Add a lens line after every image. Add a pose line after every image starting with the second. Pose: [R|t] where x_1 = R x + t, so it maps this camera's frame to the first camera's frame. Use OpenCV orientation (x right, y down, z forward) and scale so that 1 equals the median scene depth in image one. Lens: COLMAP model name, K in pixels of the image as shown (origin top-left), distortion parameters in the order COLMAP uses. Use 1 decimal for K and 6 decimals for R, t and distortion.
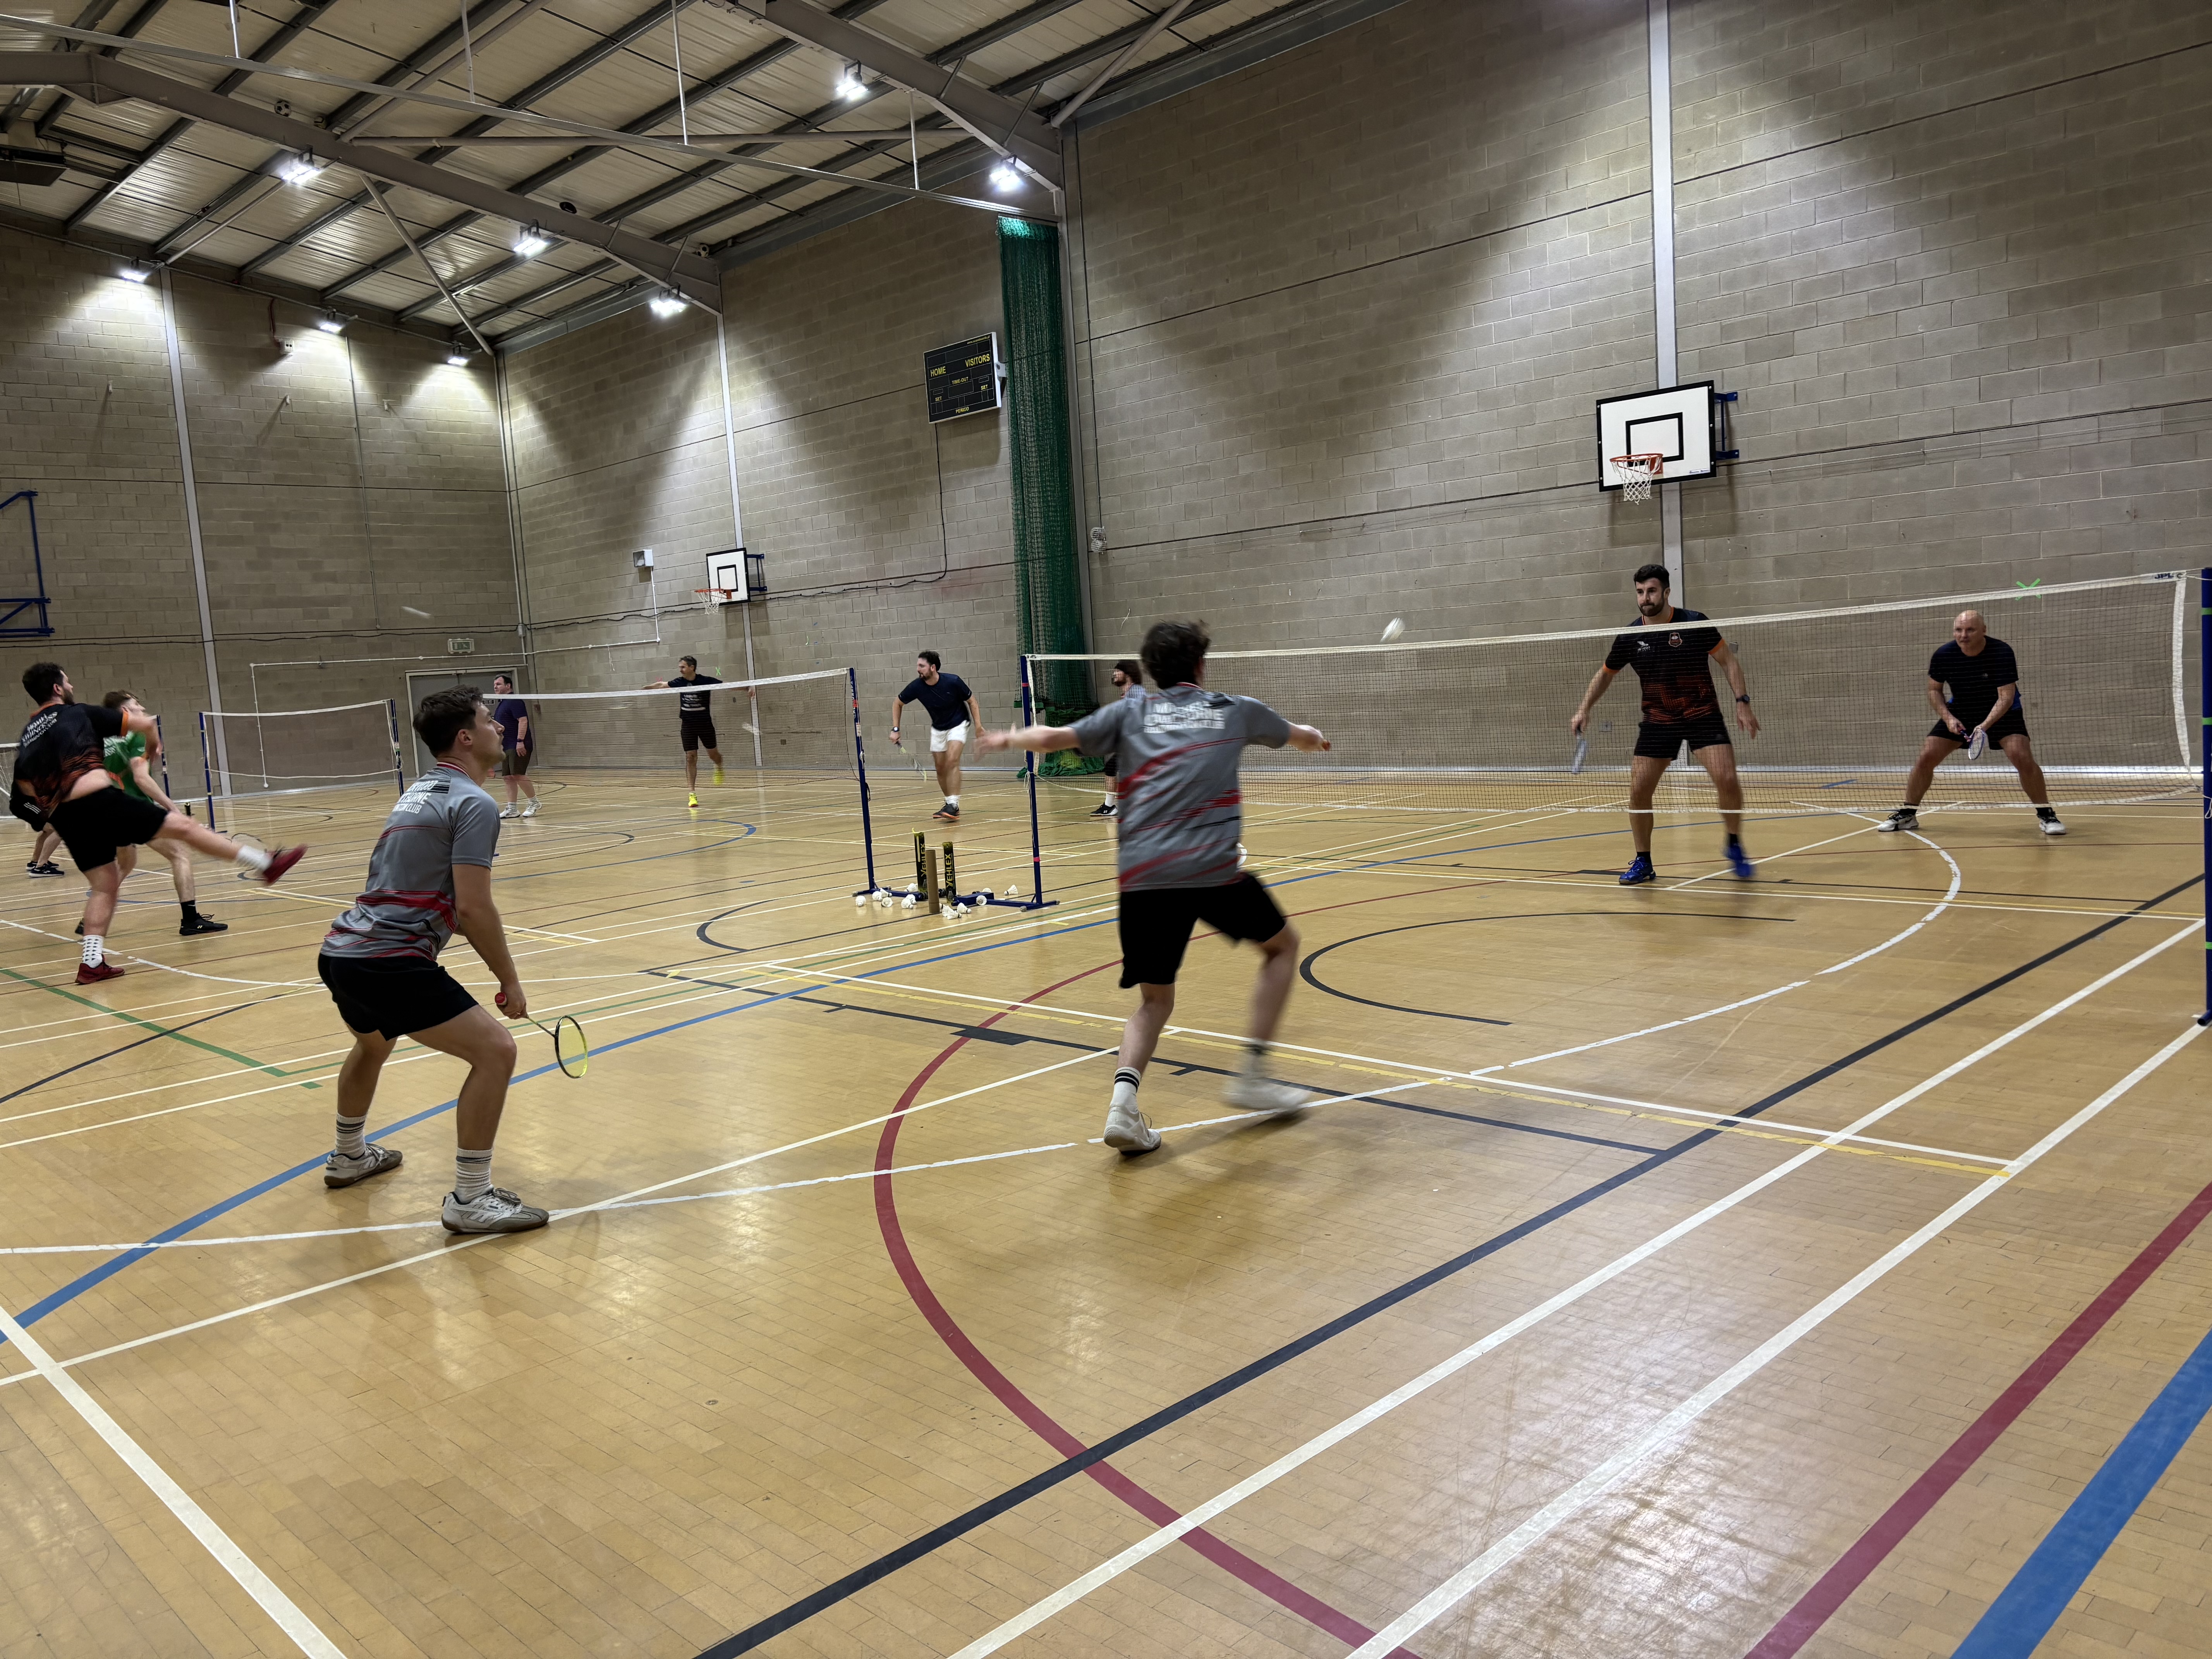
lens RADIAL K [[1651.9, 0, 1103.1], [0, 1651.9, 823.9], [0, 0, 1]] dist [0.037752, -0.040404]
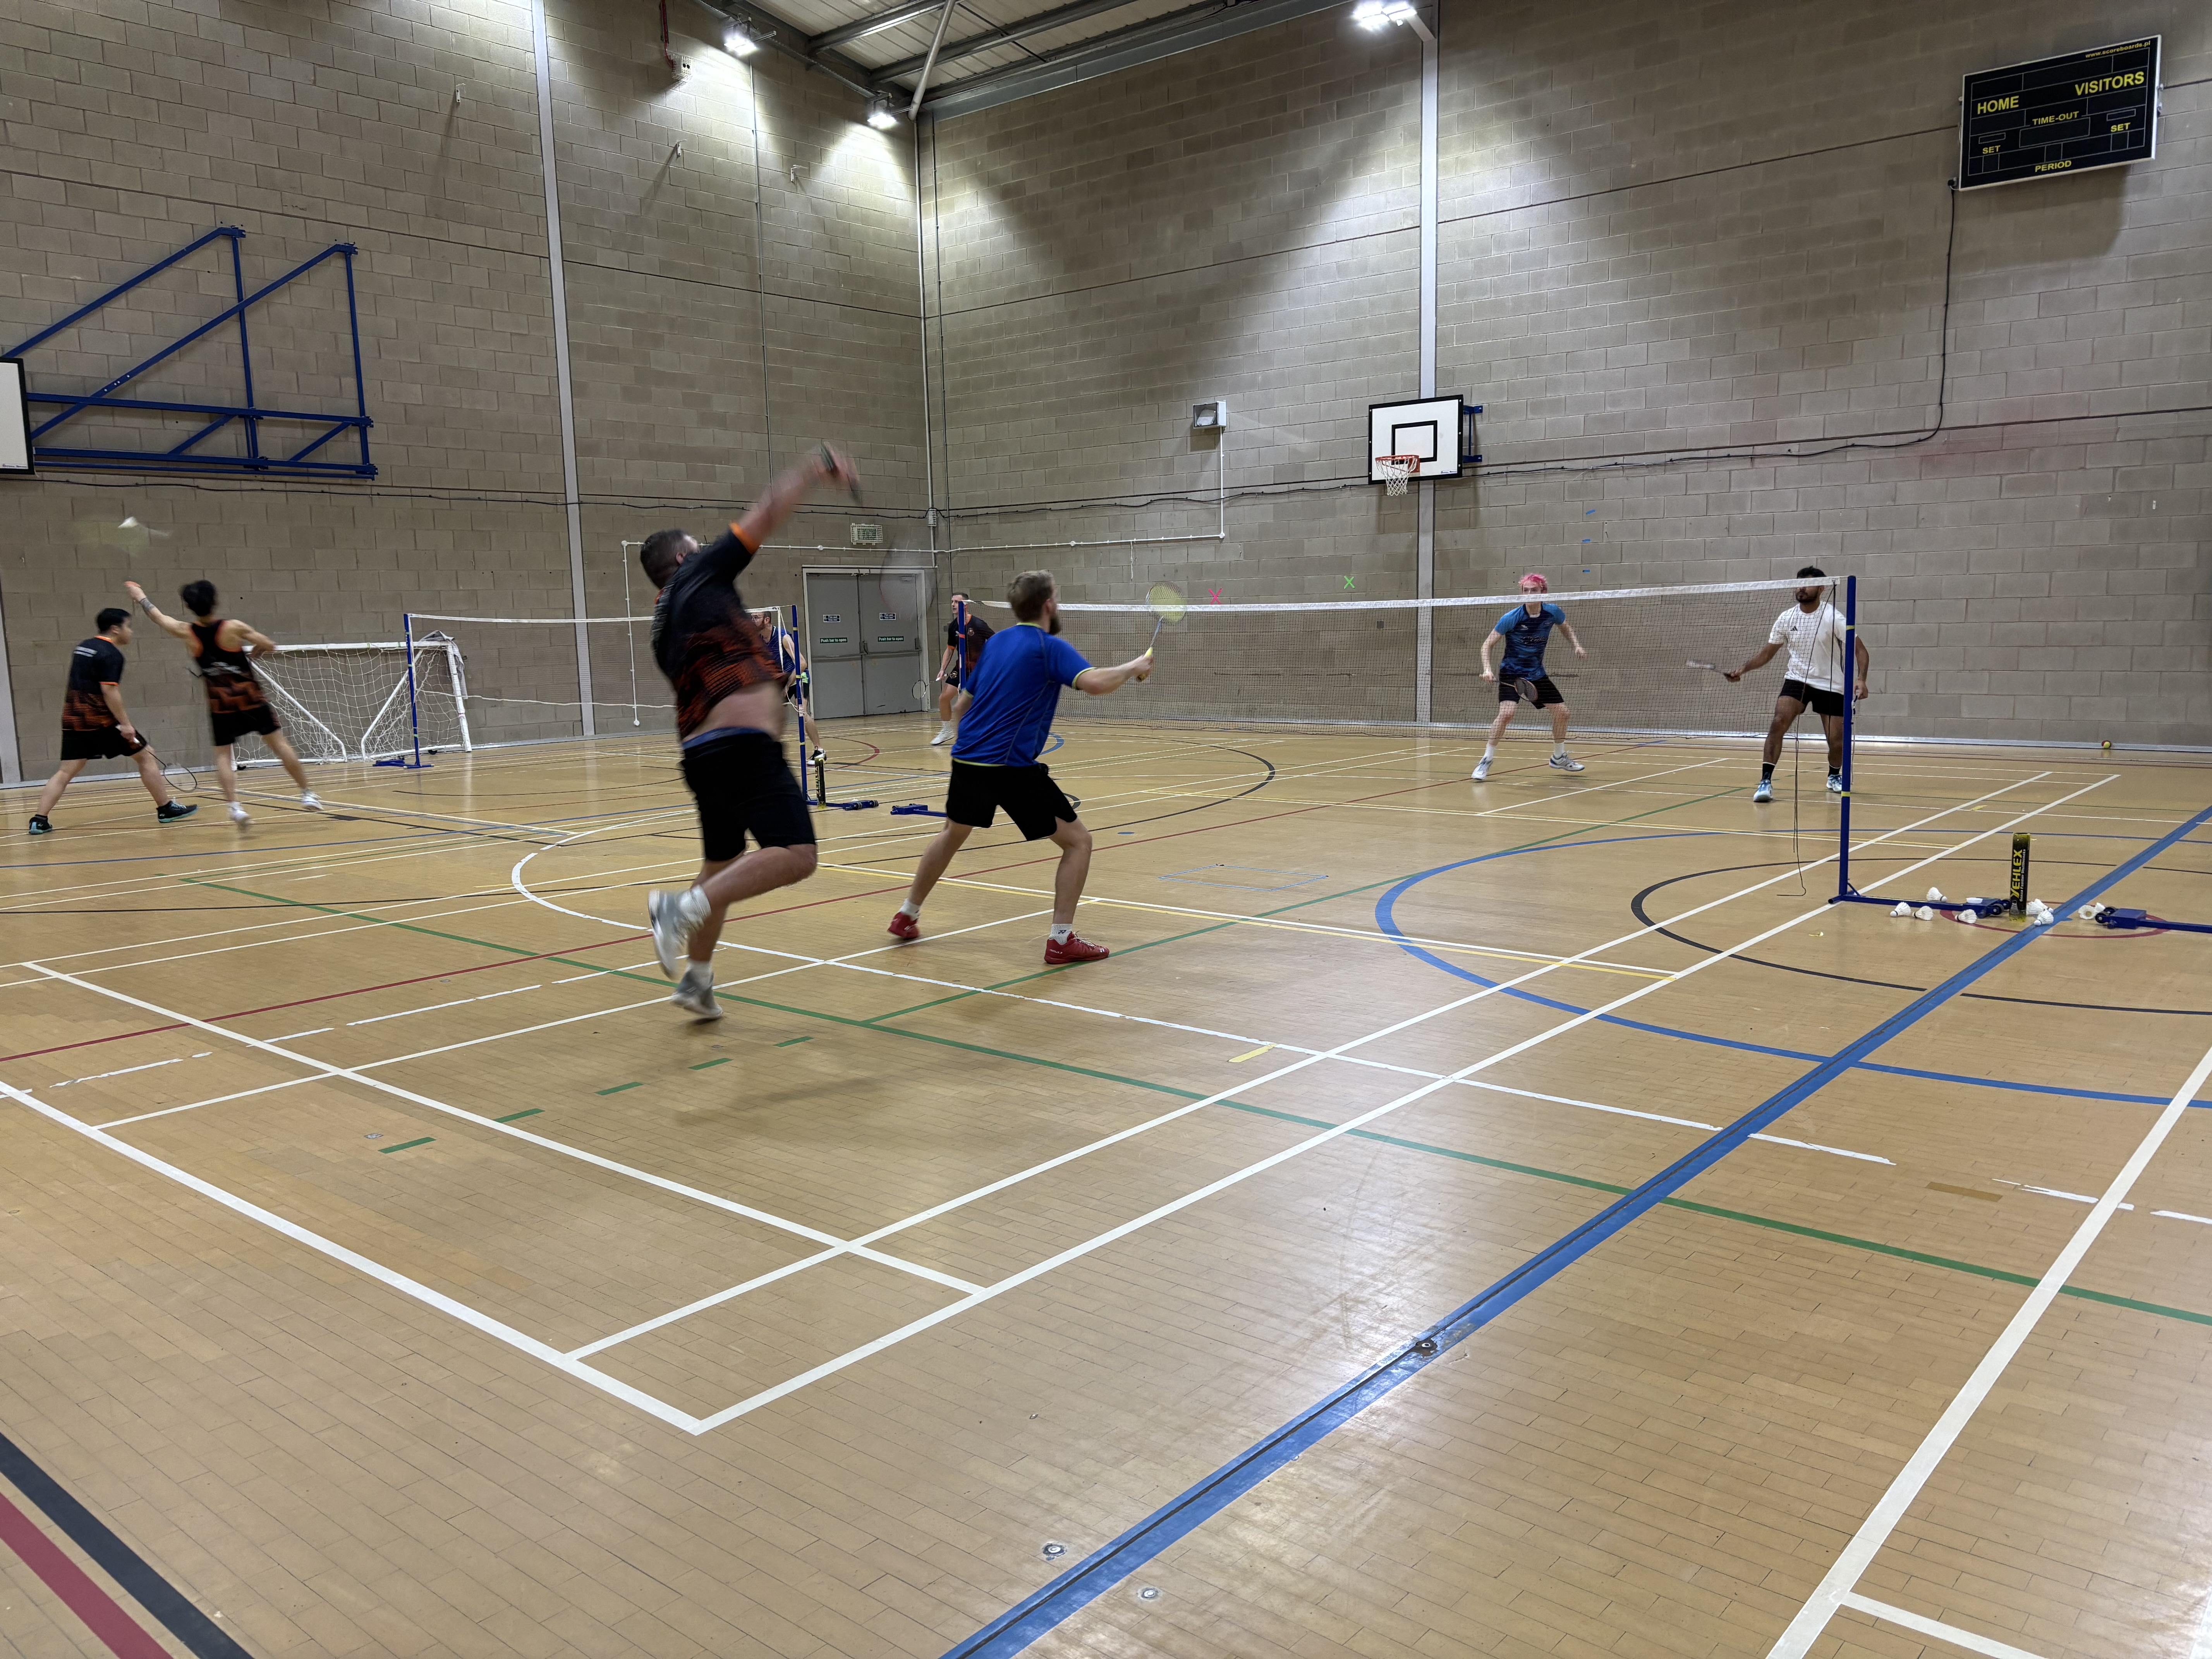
lens RADIAL K [[1680.3, 0, 1119.1], [0, 1680.3, 843.5], [0, 0, 1]] dist [0.025283, -0.014221]
pose [[0.995034, 0.030217, 0.094840, -0.424648], [-0.033685, 0.998813, 0.035179, -0.005446], [-0.093664, -0.038199, 0.994871, 0.338700]]
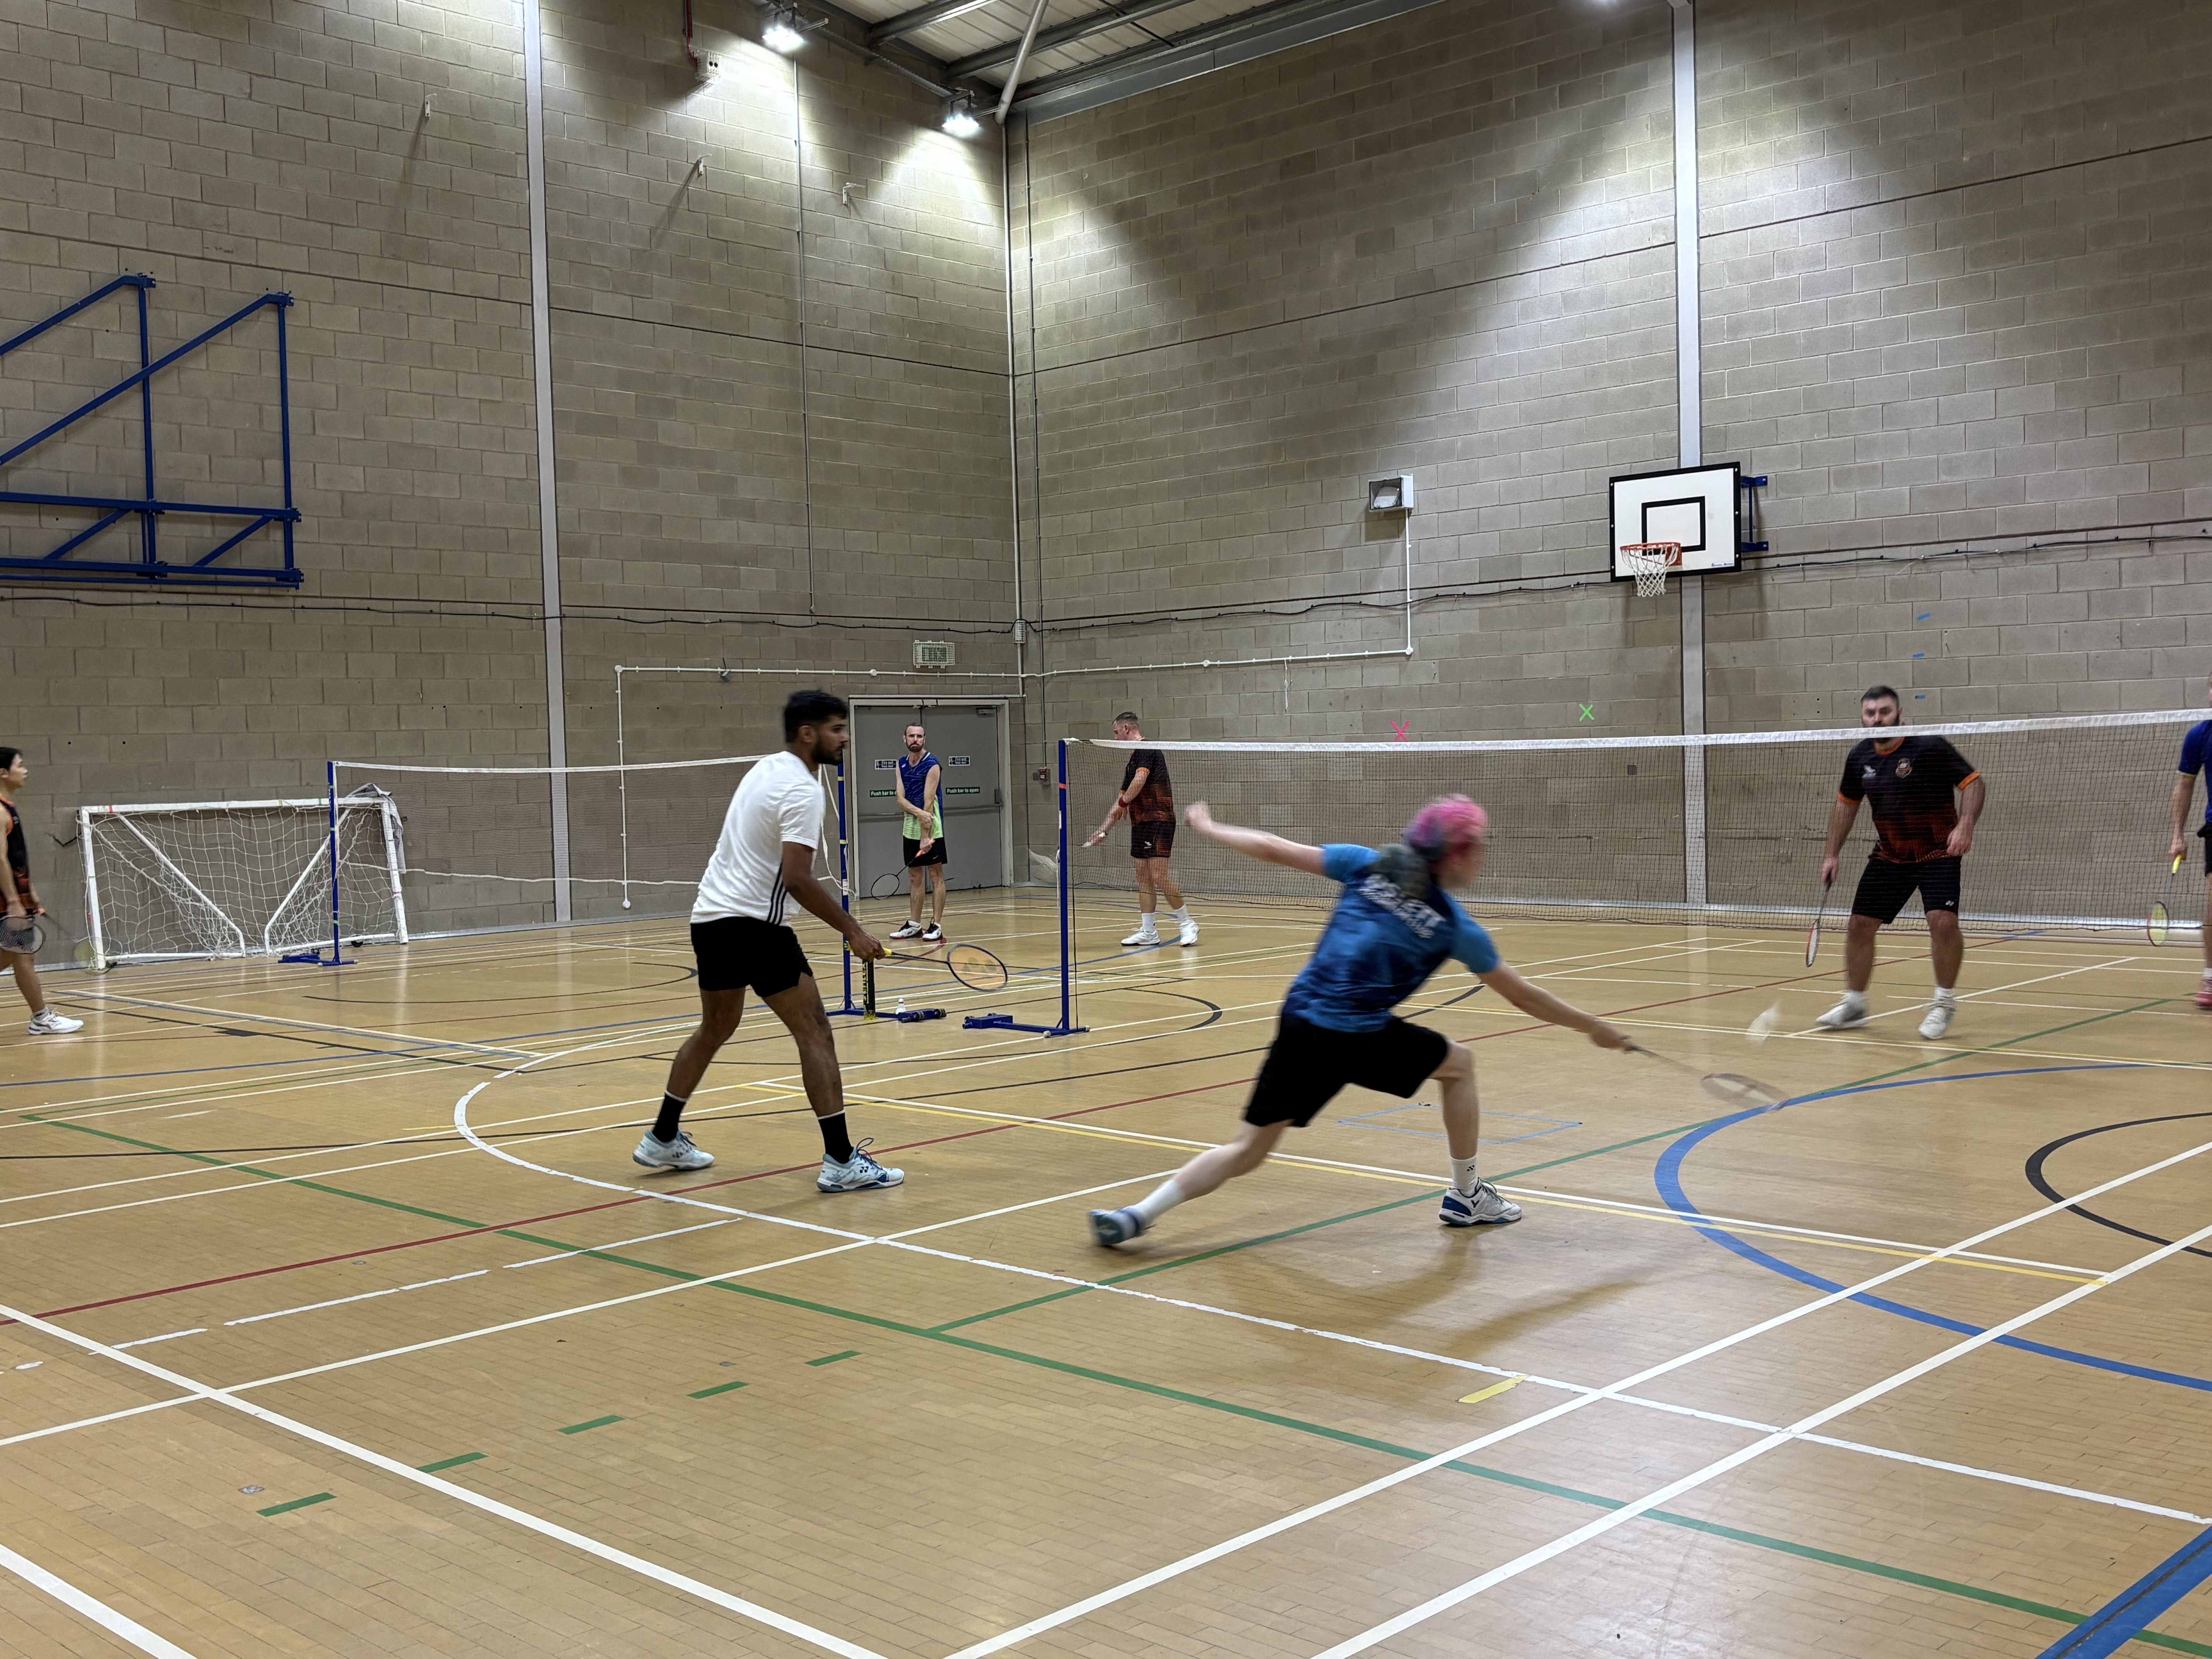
lens RADIAL K [[2253.5, 0, 1103.3], [0, 2253.5, 804.6], [0, 0, 1]] dist [0.164914, -0.517456]
pose [[0.999038, 0.038719, 0.020569, -0.426728], [-0.037024, 0.996326, -0.077225, -0.006099], [-0.023484, 0.076389, 0.996801, 0.345700]]
